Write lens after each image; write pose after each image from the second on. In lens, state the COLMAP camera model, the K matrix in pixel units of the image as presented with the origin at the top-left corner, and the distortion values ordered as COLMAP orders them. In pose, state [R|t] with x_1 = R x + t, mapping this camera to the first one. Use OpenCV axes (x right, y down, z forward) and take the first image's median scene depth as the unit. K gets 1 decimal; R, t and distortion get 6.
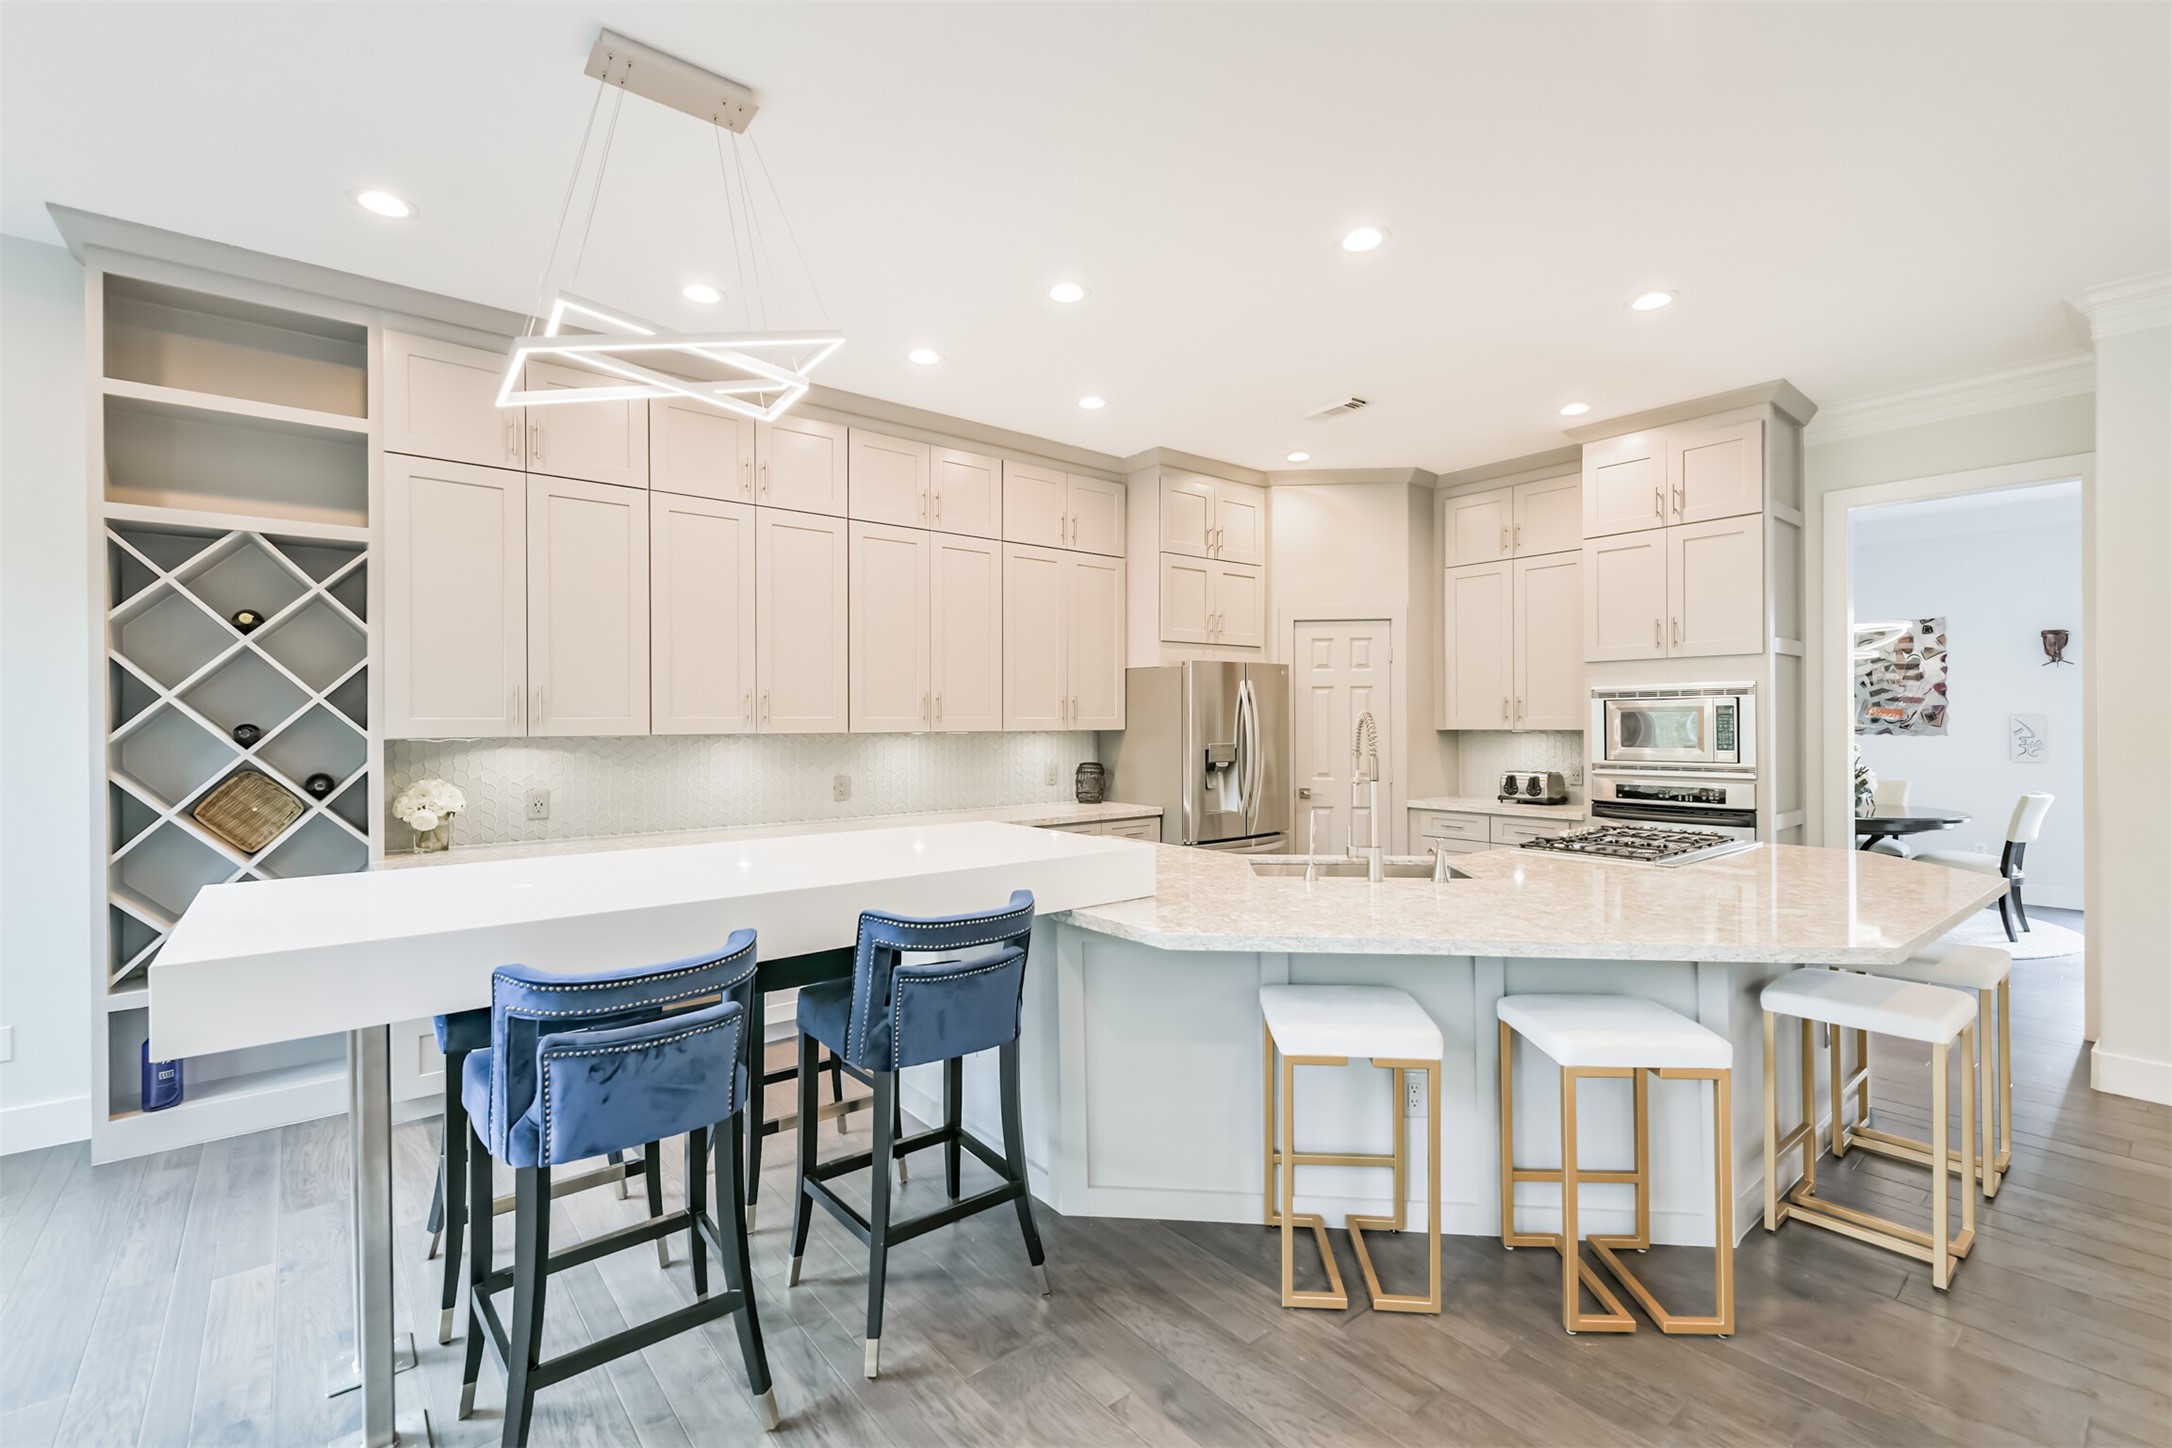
lens RADIAL K [[942.7, 0, 1083.3], [0, 942.7, 733.2], [0, 0, 1]] dist [0.008692, -0.005280]
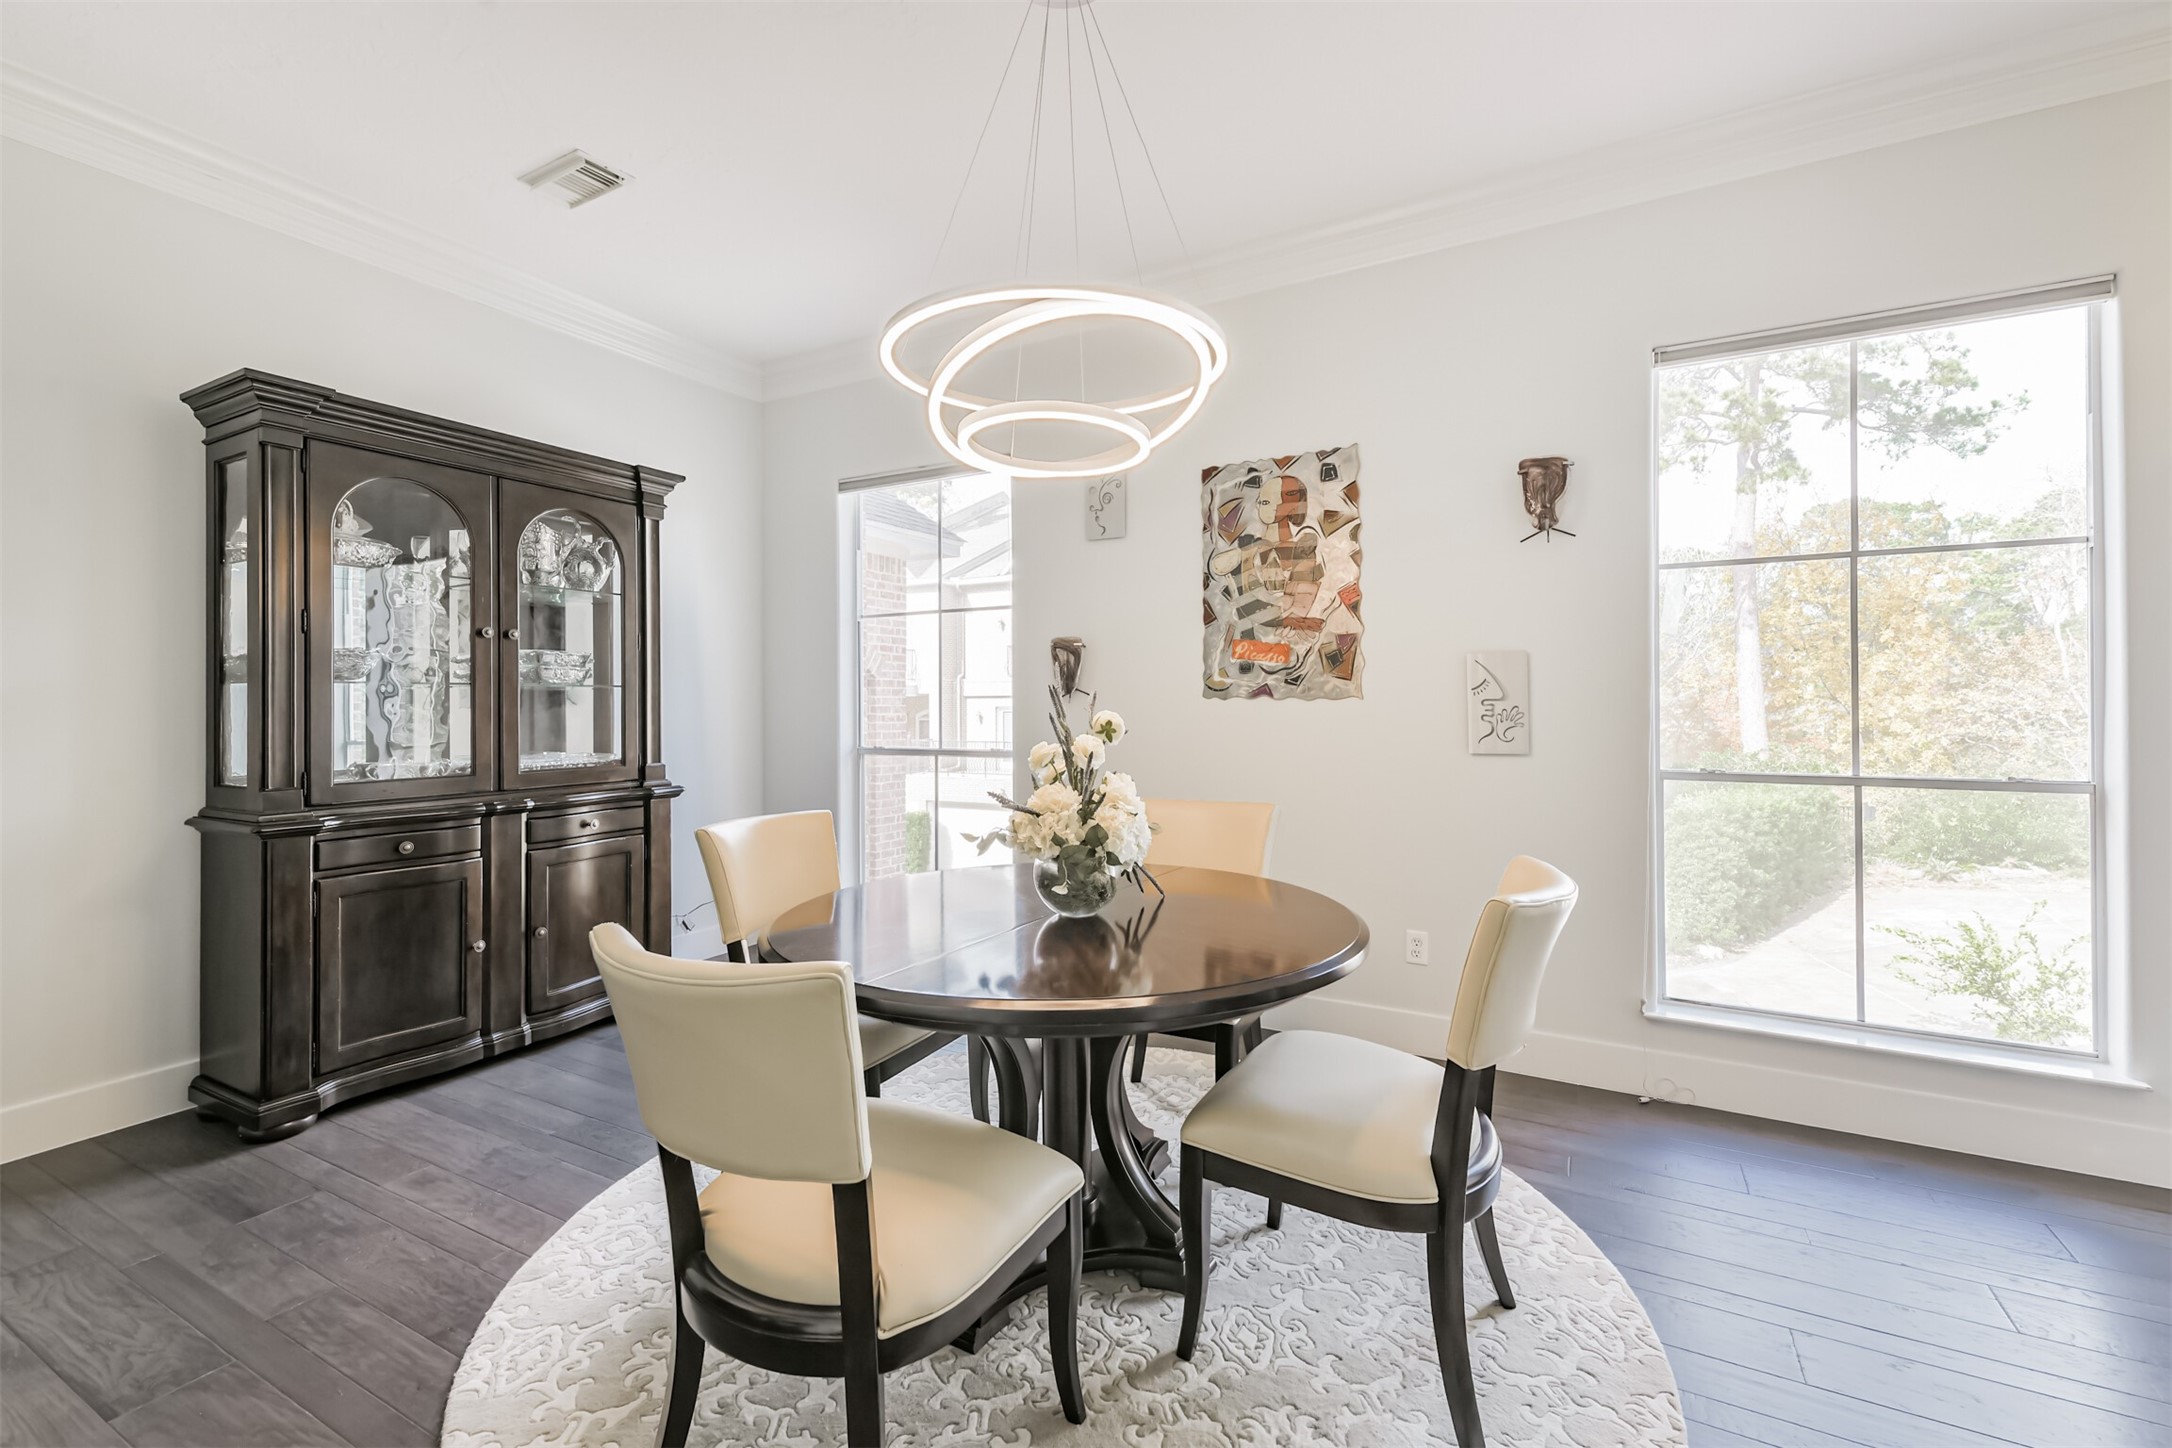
lens RADIAL K [[942.7, 0, 1081.1], [0, 942.7, 706.7], [0, 0, 1]] dist [0.008692, -0.005280]
pose [[0.928732, 0.003469, 0.370736, 0.653898], [0.001269, 0.999921, -0.012534, 0.012831], [-0.370750, 0.012111, 0.928654, 0.662004]]
